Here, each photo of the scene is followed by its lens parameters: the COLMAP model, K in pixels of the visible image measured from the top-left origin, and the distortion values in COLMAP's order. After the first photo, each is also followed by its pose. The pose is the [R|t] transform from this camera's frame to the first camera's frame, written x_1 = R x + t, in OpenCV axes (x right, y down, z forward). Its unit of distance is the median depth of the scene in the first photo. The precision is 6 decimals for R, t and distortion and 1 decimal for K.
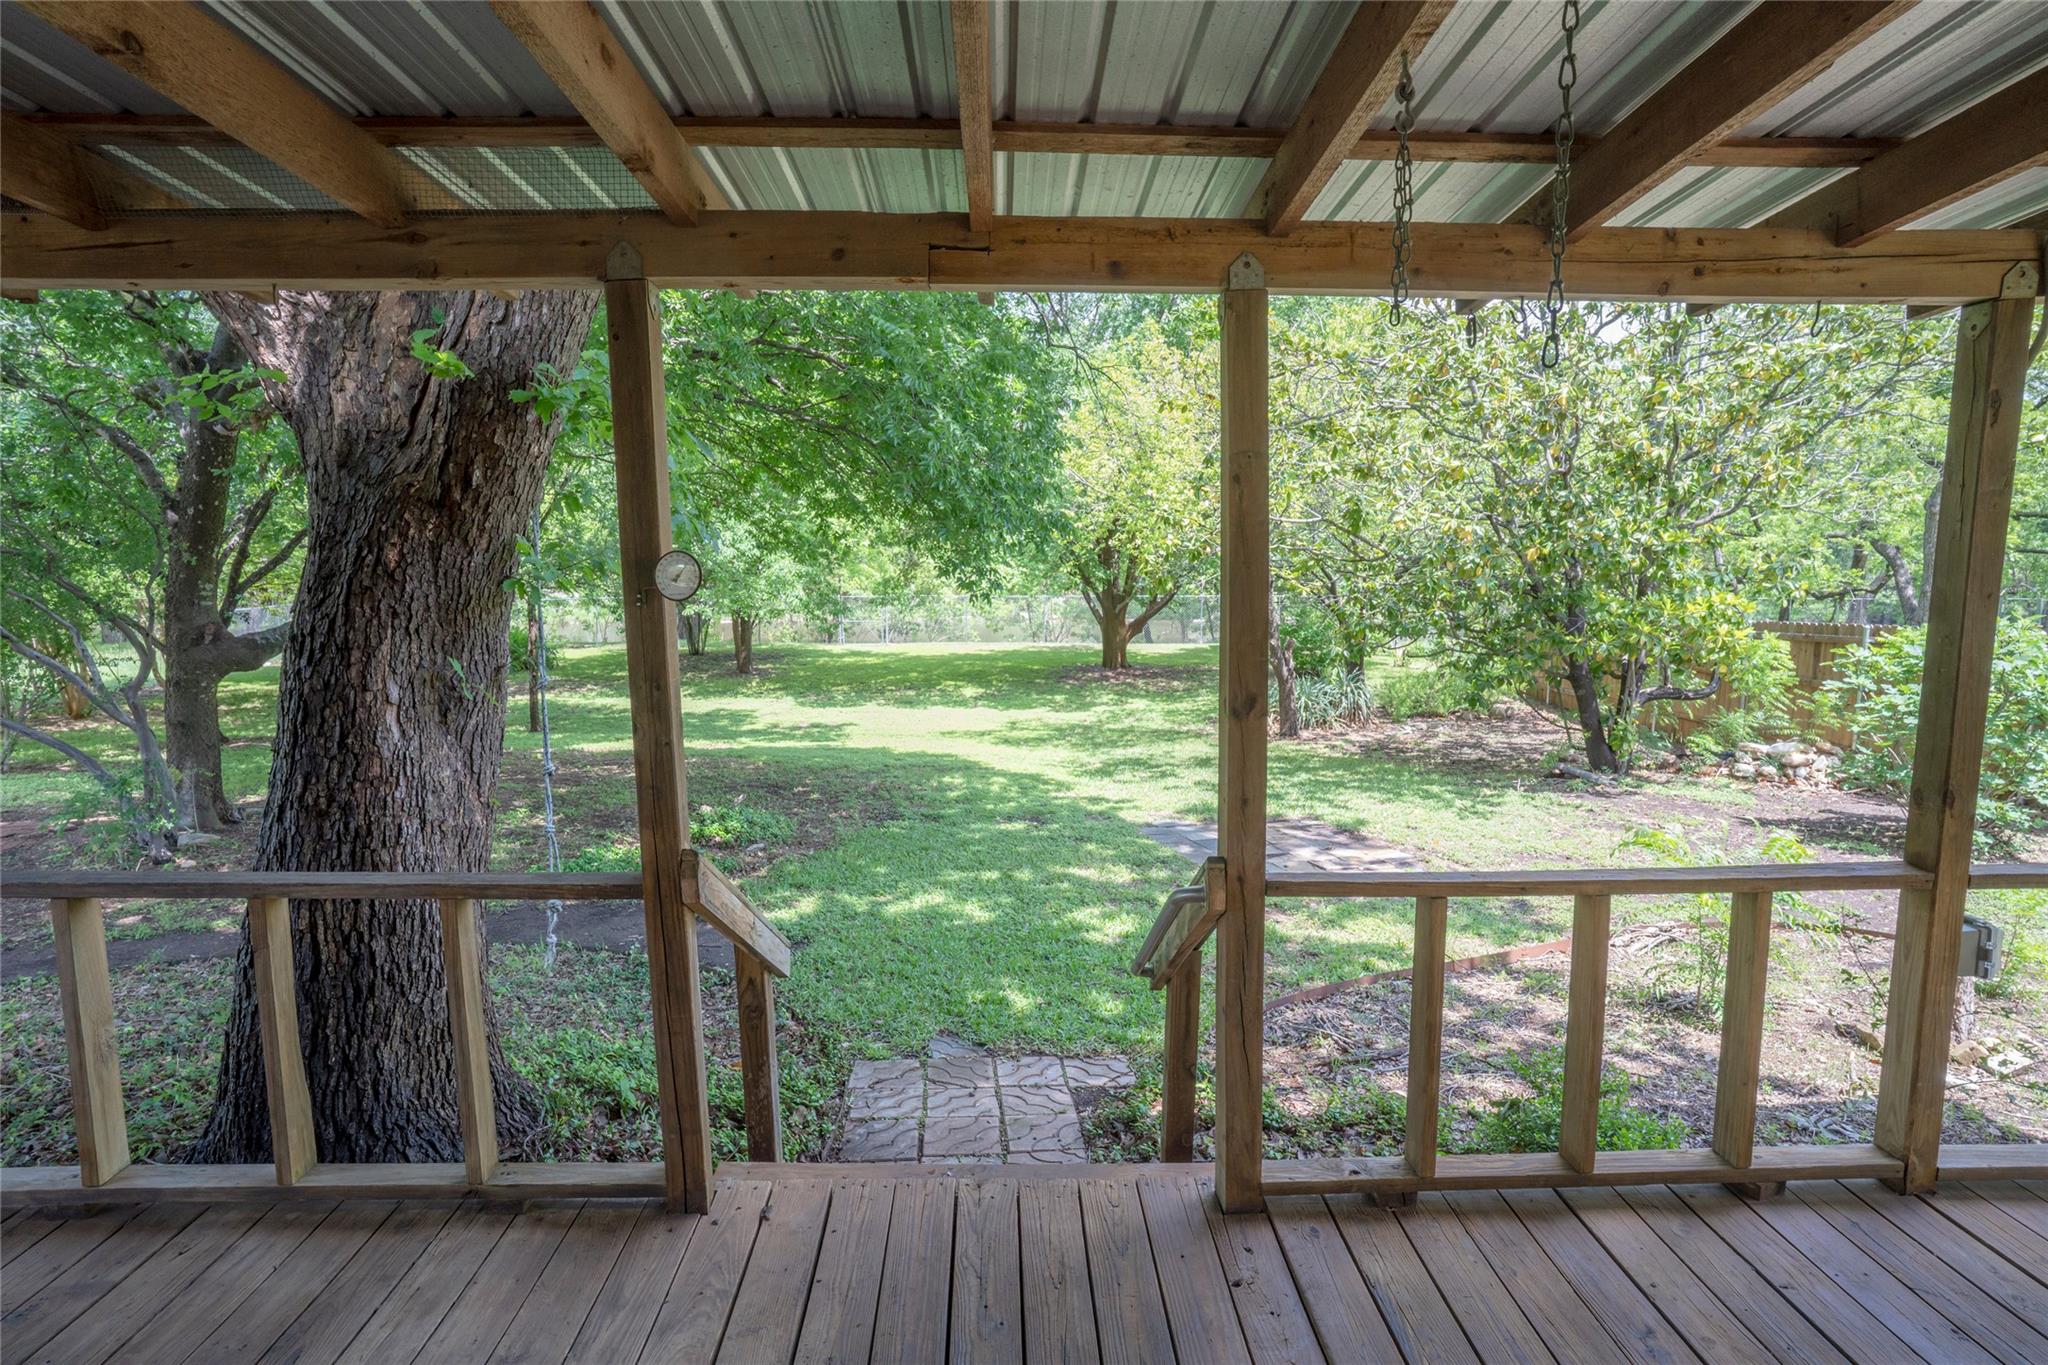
lens RADIAL K [[1054.2, 0, 1020.3], [0, 1054.2, 681.9], [0, 0, 1]] dist [-0.076418, 0.041515]
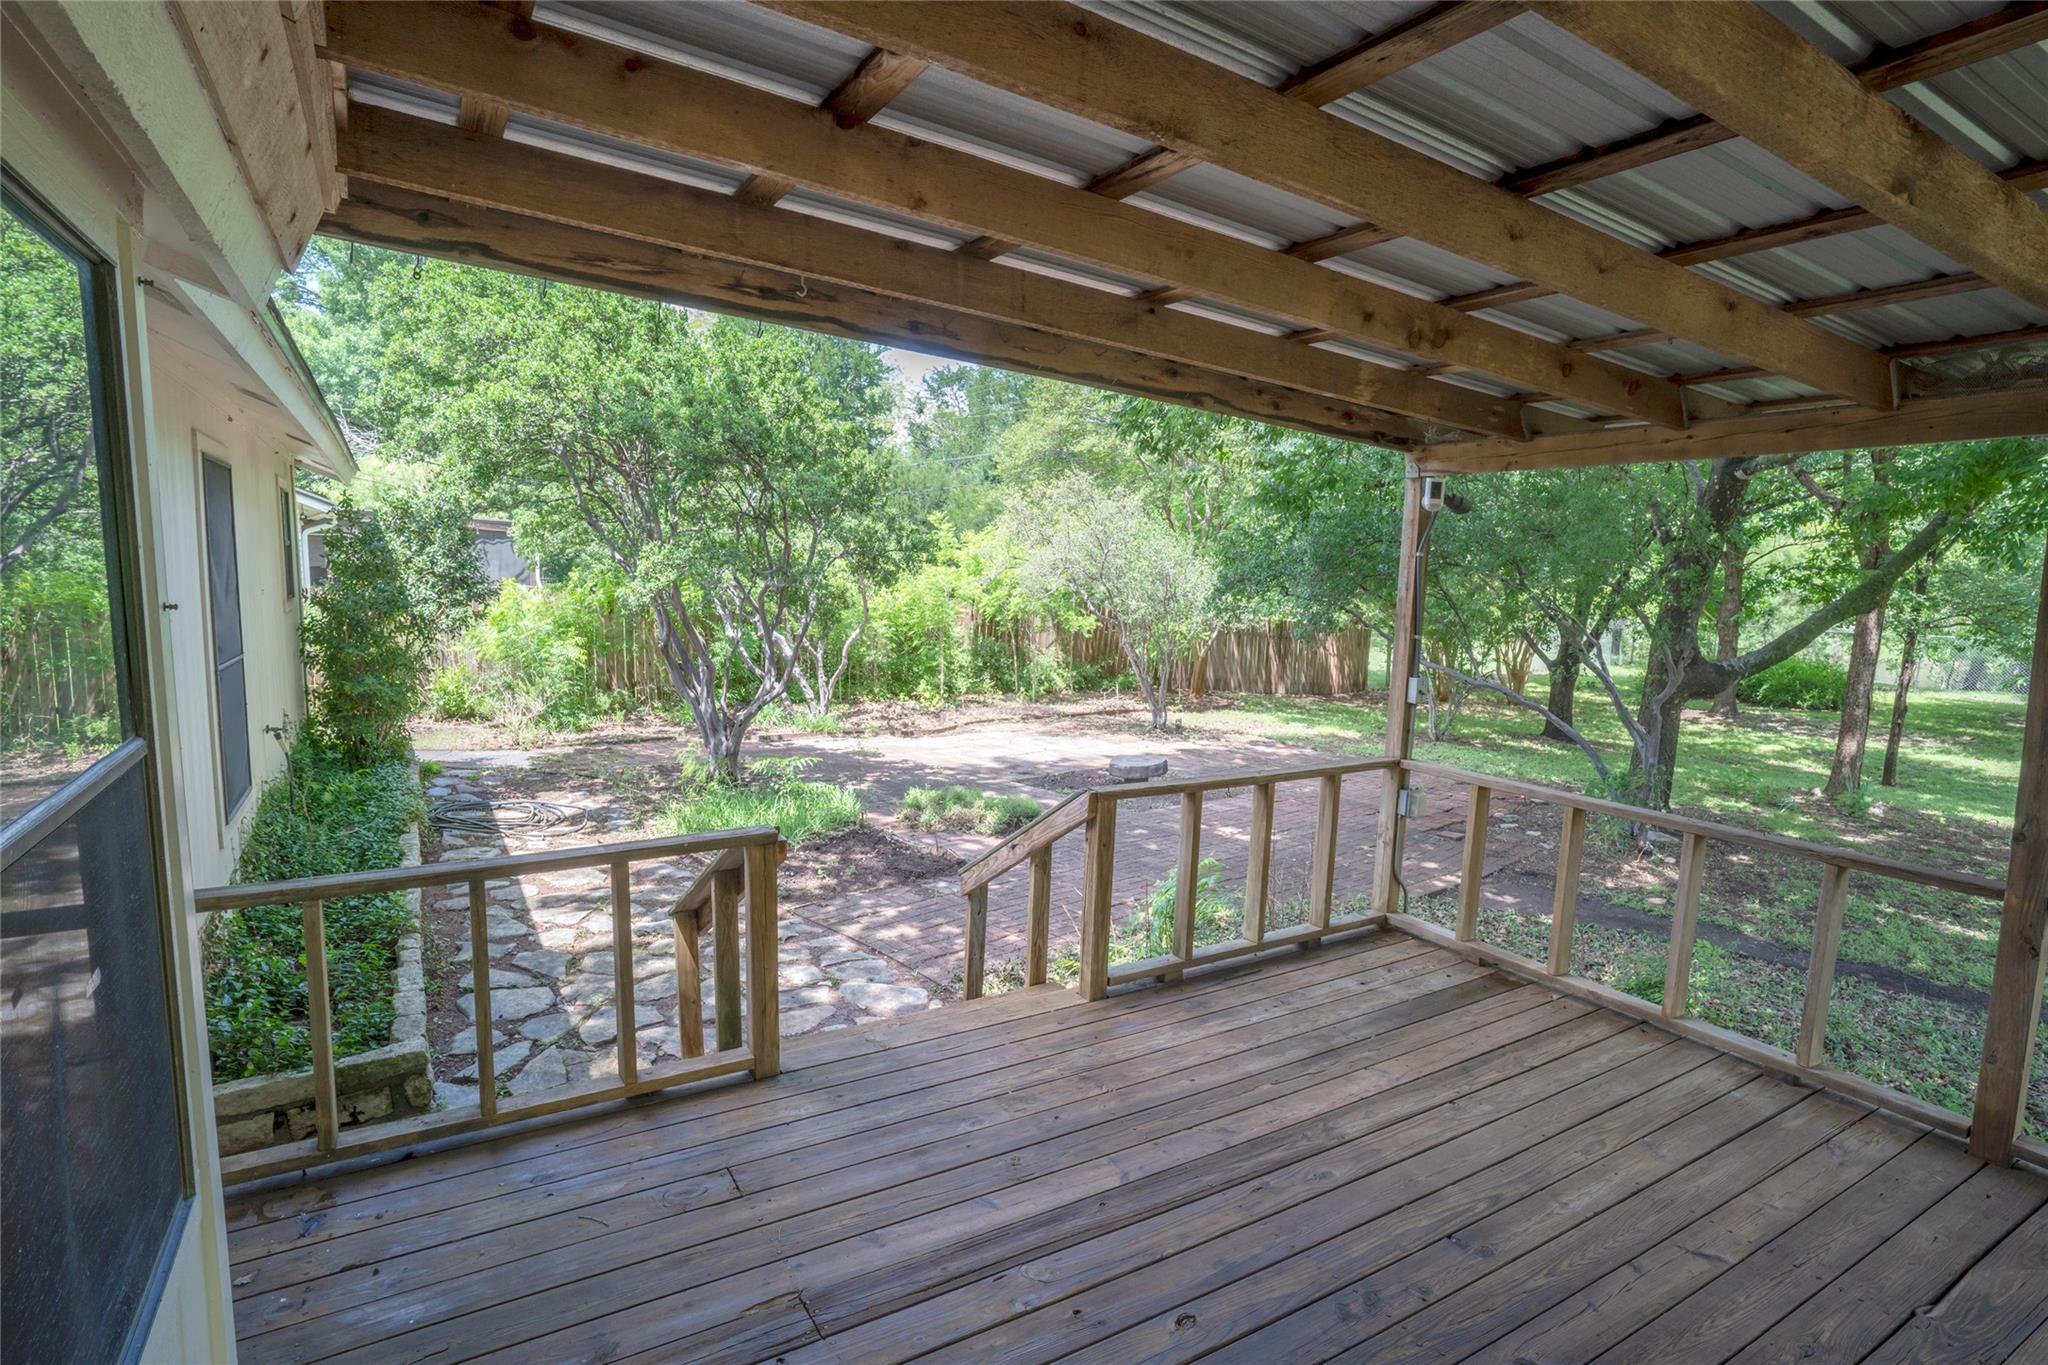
lens RADIAL K [[1054.2, 0, 1020.3], [0, 1054.2, 681.9], [0, 0, 1]] dist [-0.076418, 0.041515]
pose [[0.486515, 0.116763, -0.865835, -0.119179], [-0.129305, 0.989738, 0.060815, 0.003679], [0.864051, 0.082370, 0.496620, -0.126000]]
